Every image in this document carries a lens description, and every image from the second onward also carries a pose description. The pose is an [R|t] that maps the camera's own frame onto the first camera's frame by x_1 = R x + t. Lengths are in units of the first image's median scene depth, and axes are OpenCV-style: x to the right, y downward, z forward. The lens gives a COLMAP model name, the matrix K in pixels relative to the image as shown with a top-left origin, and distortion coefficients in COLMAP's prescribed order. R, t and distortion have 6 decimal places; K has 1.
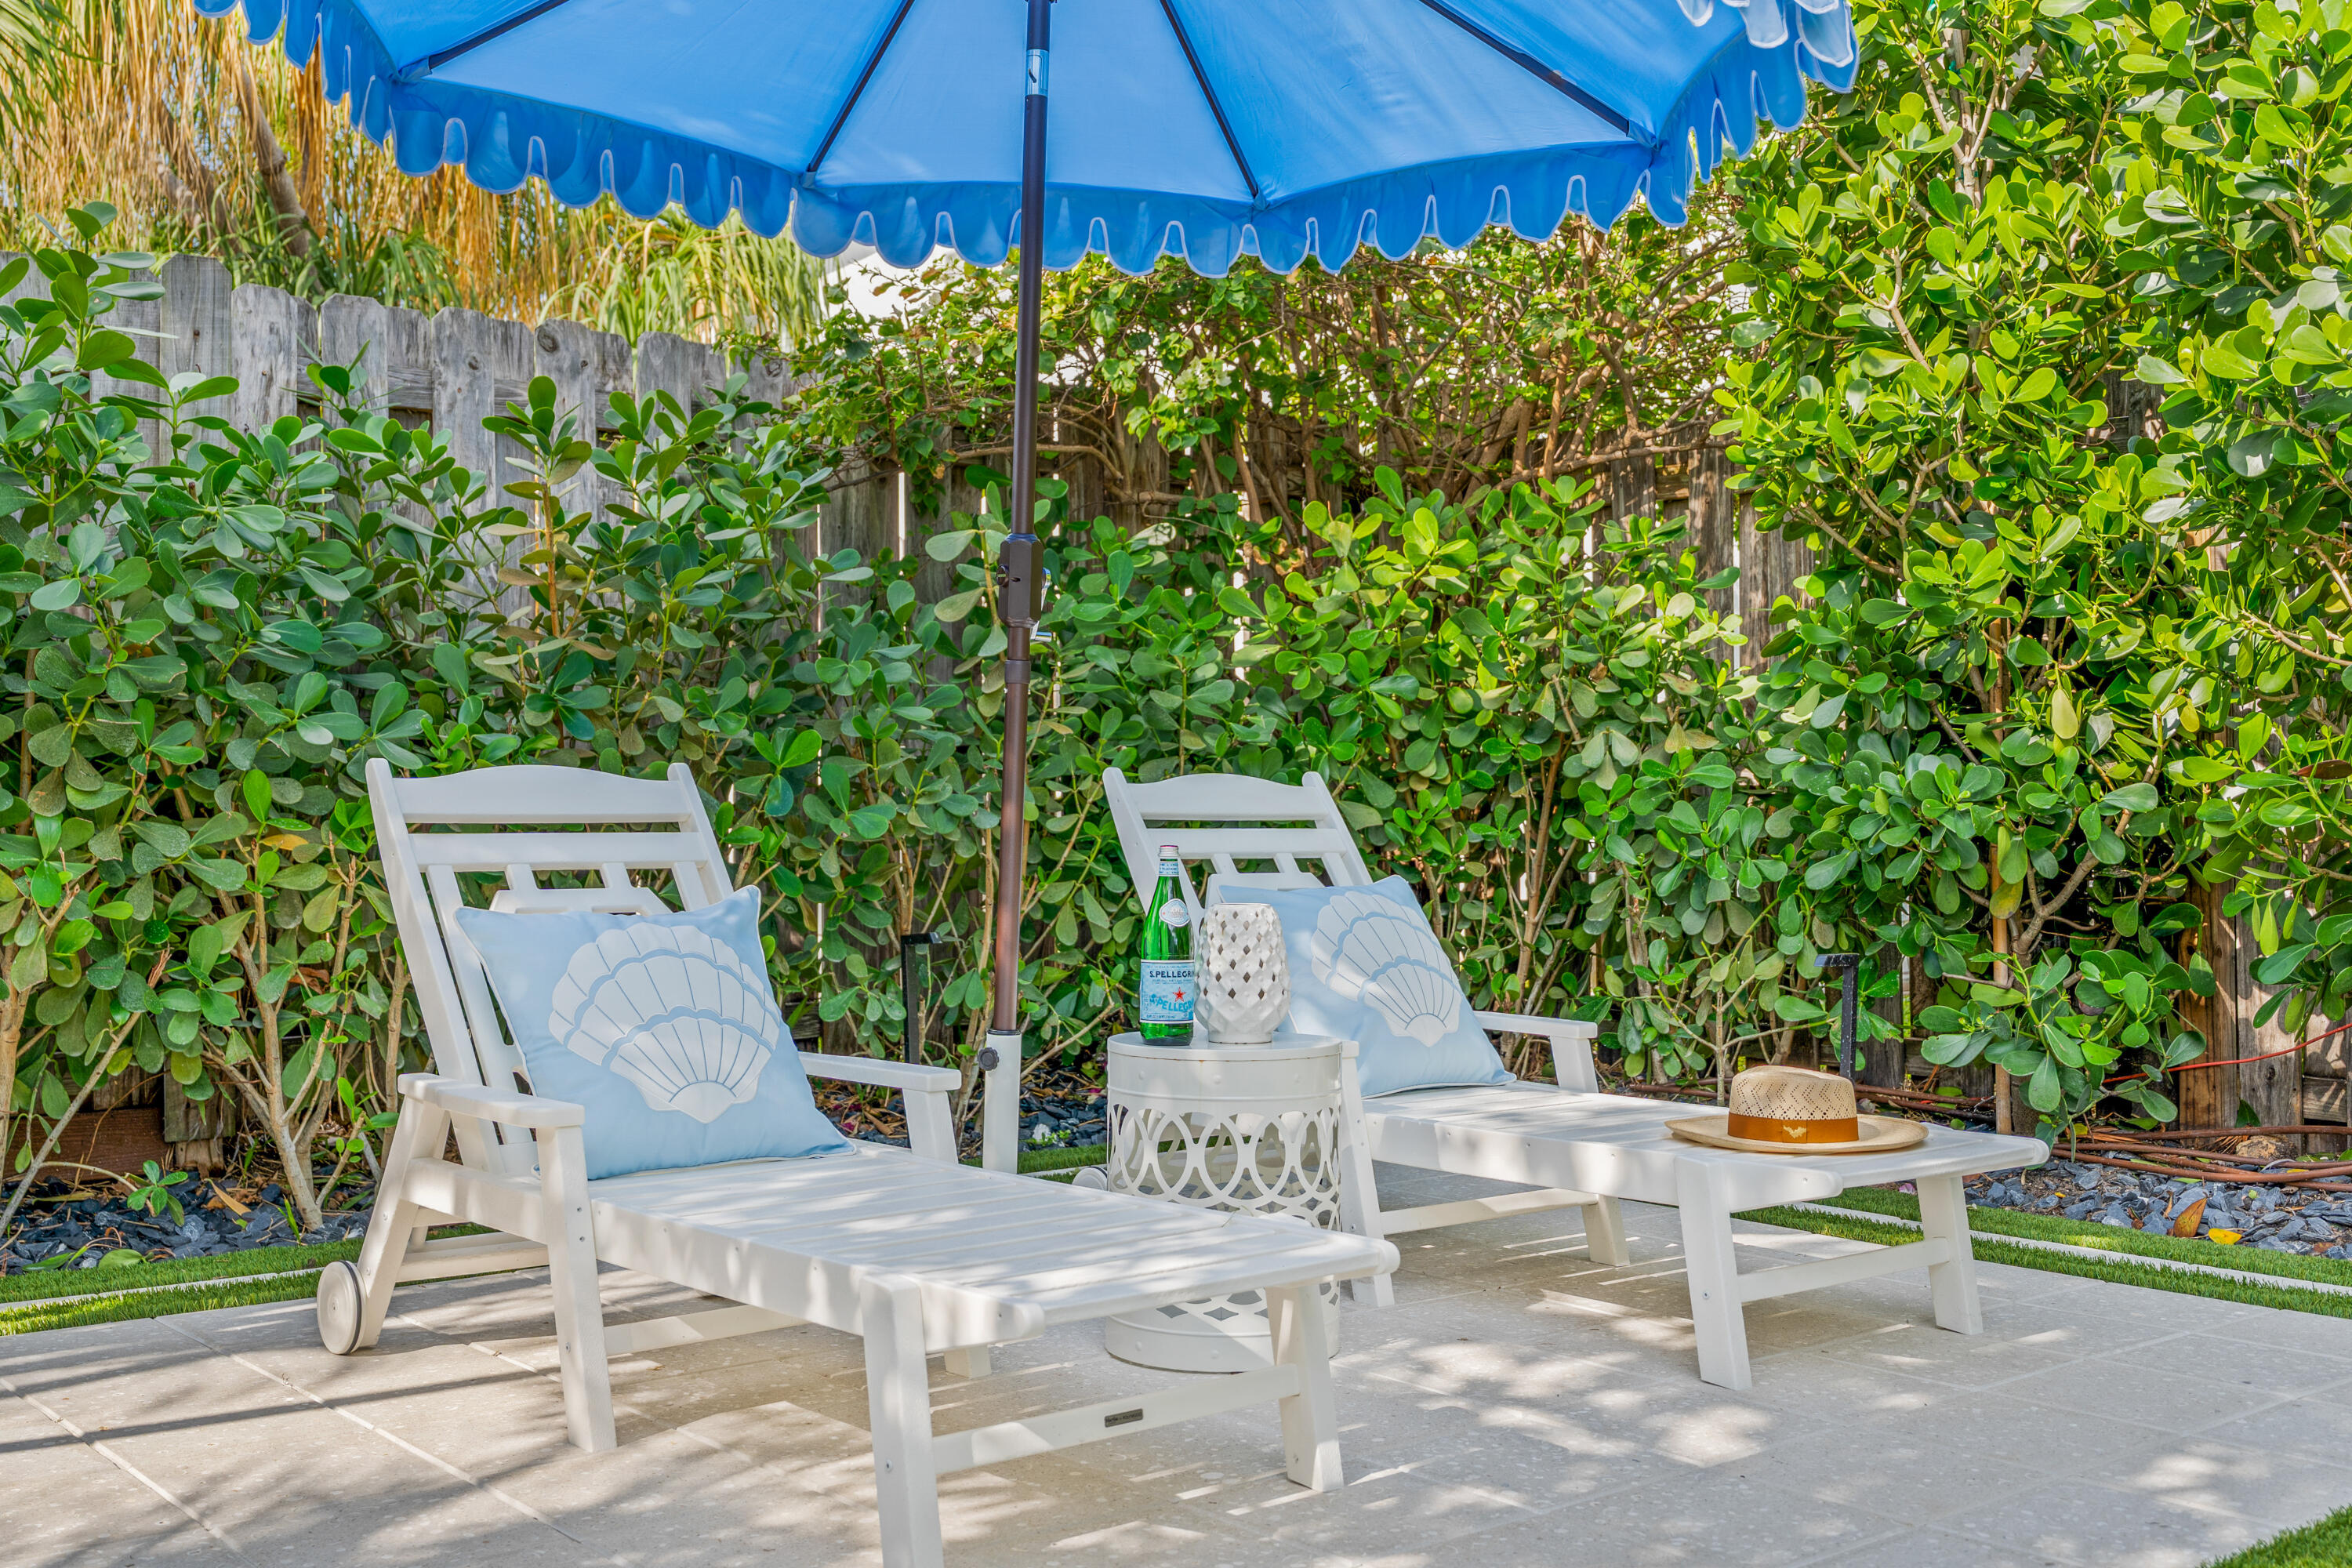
lens RADIAL K [[2379.4, 0, 1176.0], [0, 2379.4, 784.0], [0, 0, 1]] dist [0.004842, 0.003582]
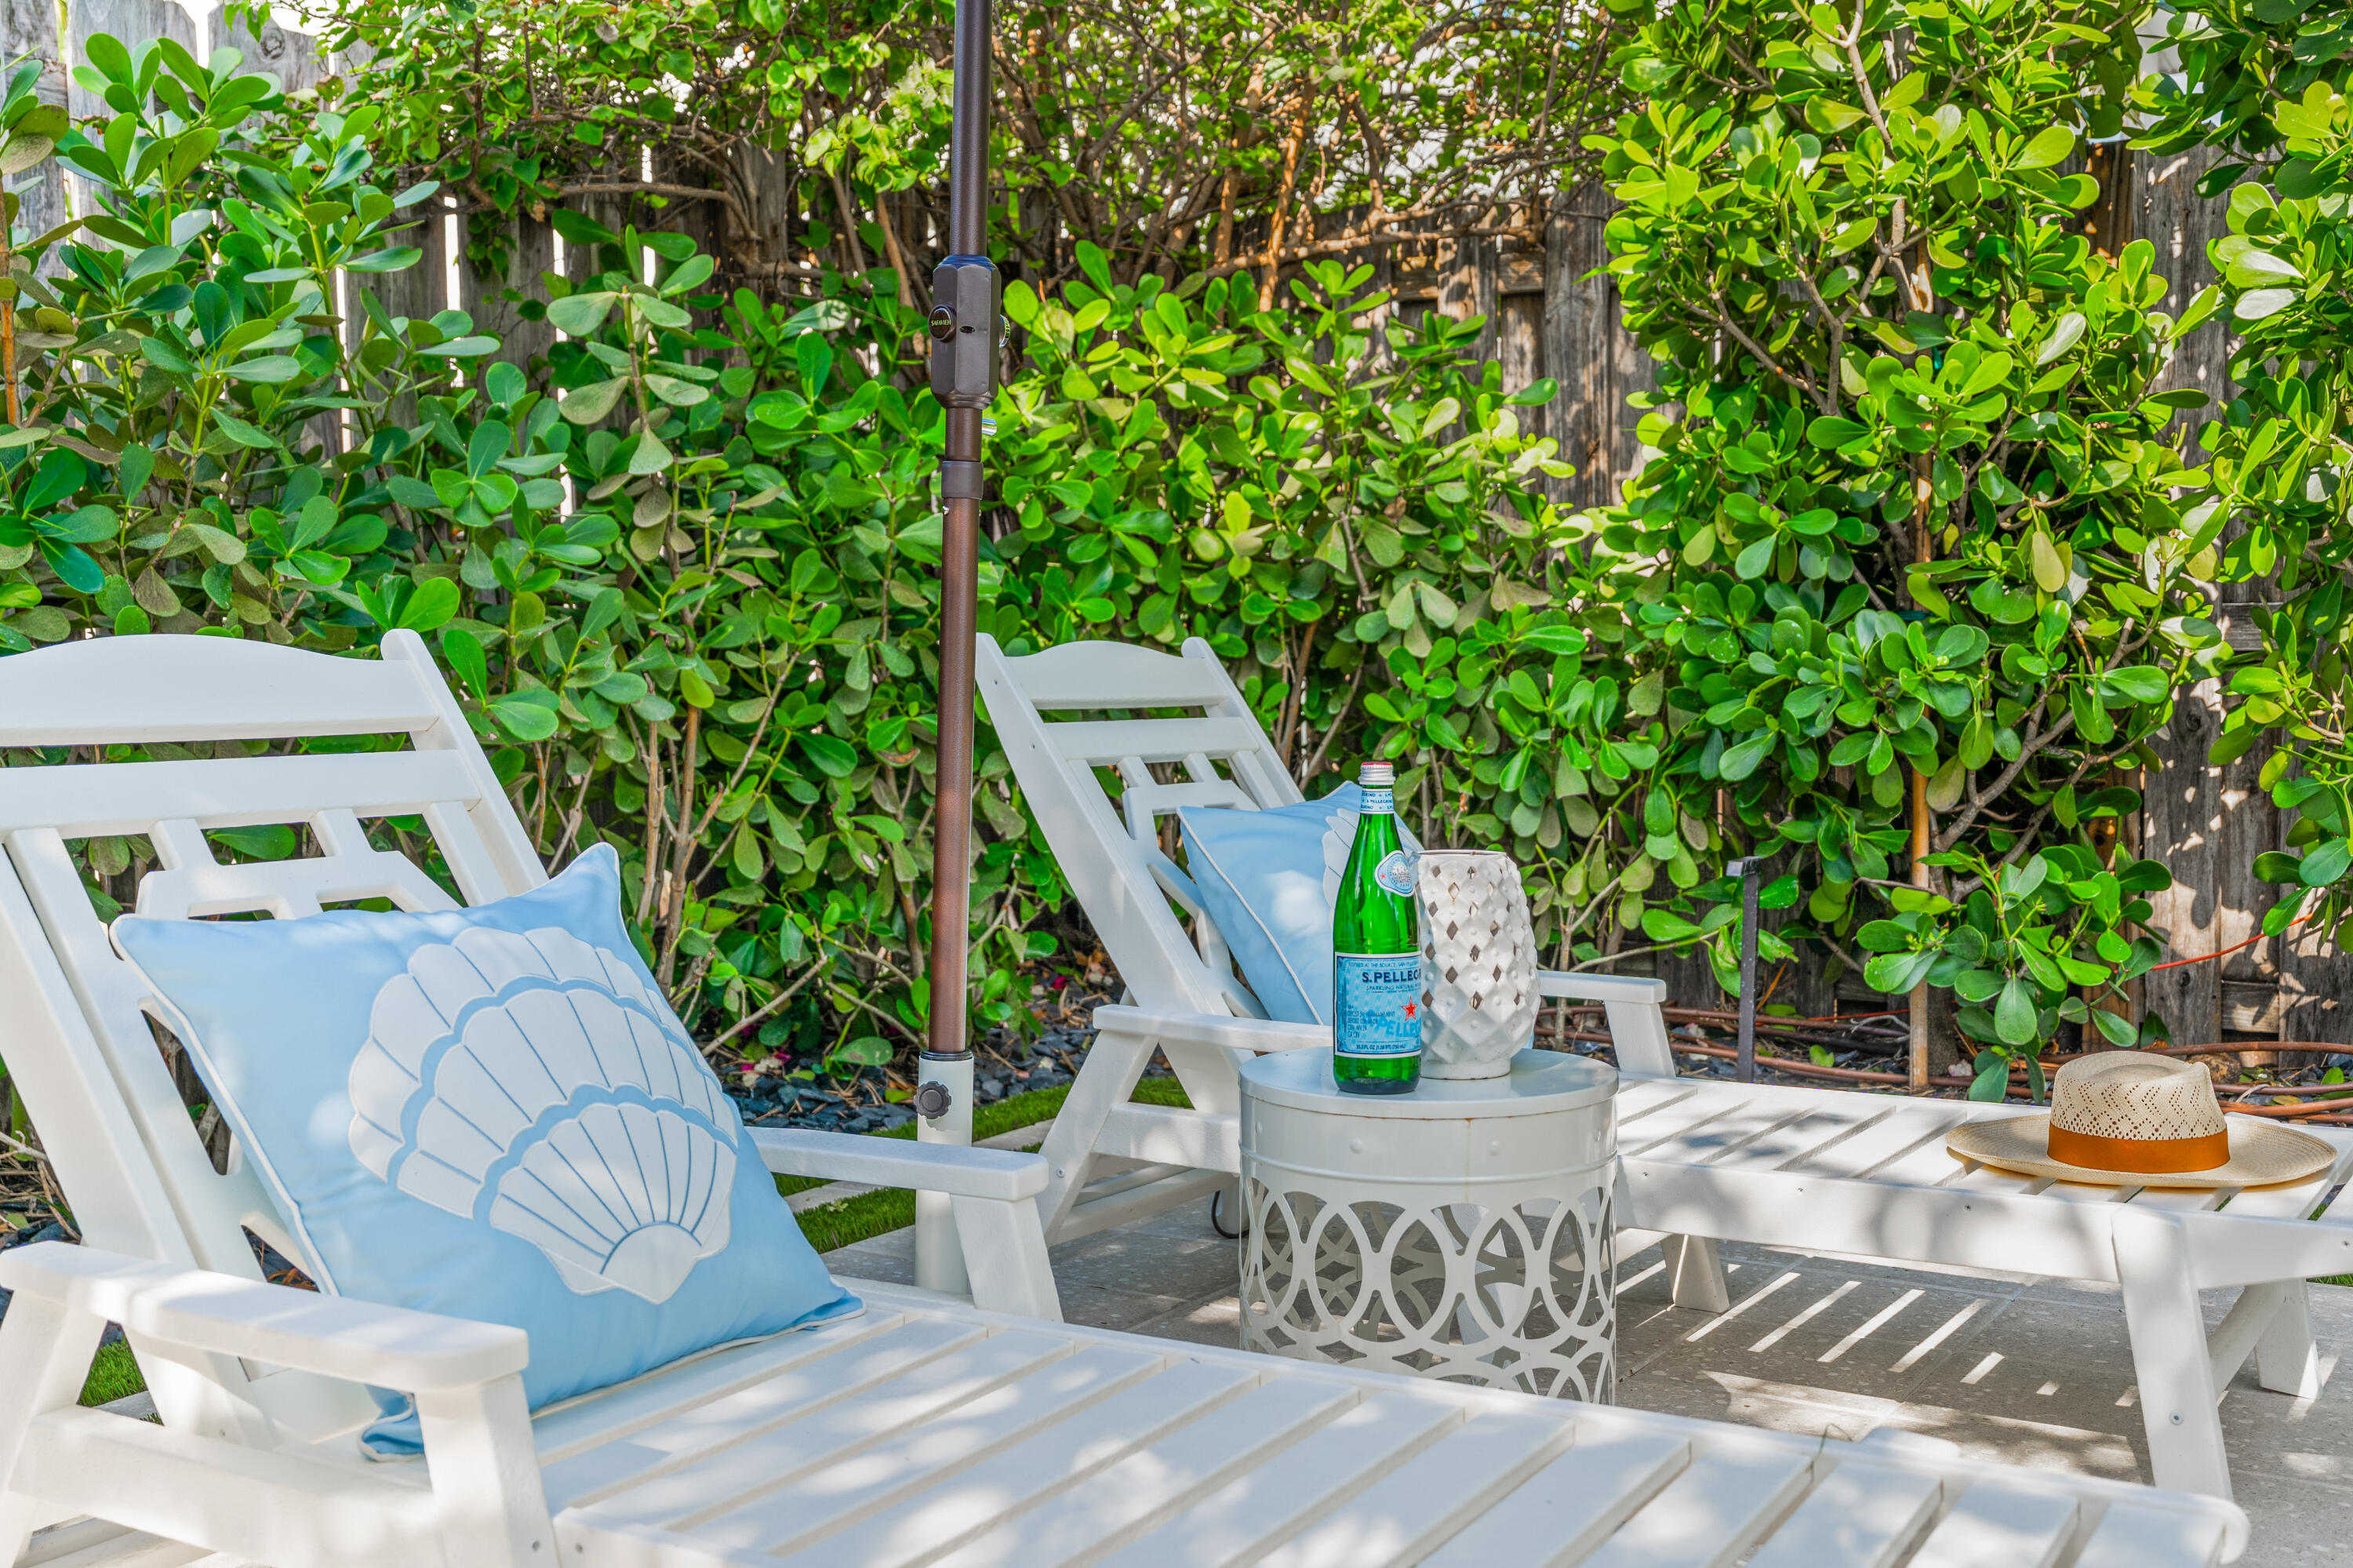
lens RADIAL K [[2407.1, 0, 1176.5], [0, 2407.1, 784.0], [0, 0, 1]] dist [-0.000040, 0.009950]
pose [[0.951180, -0.024568, 0.307656, -0.150299], [0.006892, 0.998269, 0.058409, -0.003031], [-0.308558, -0.053437, 0.949703, 0.272336]]
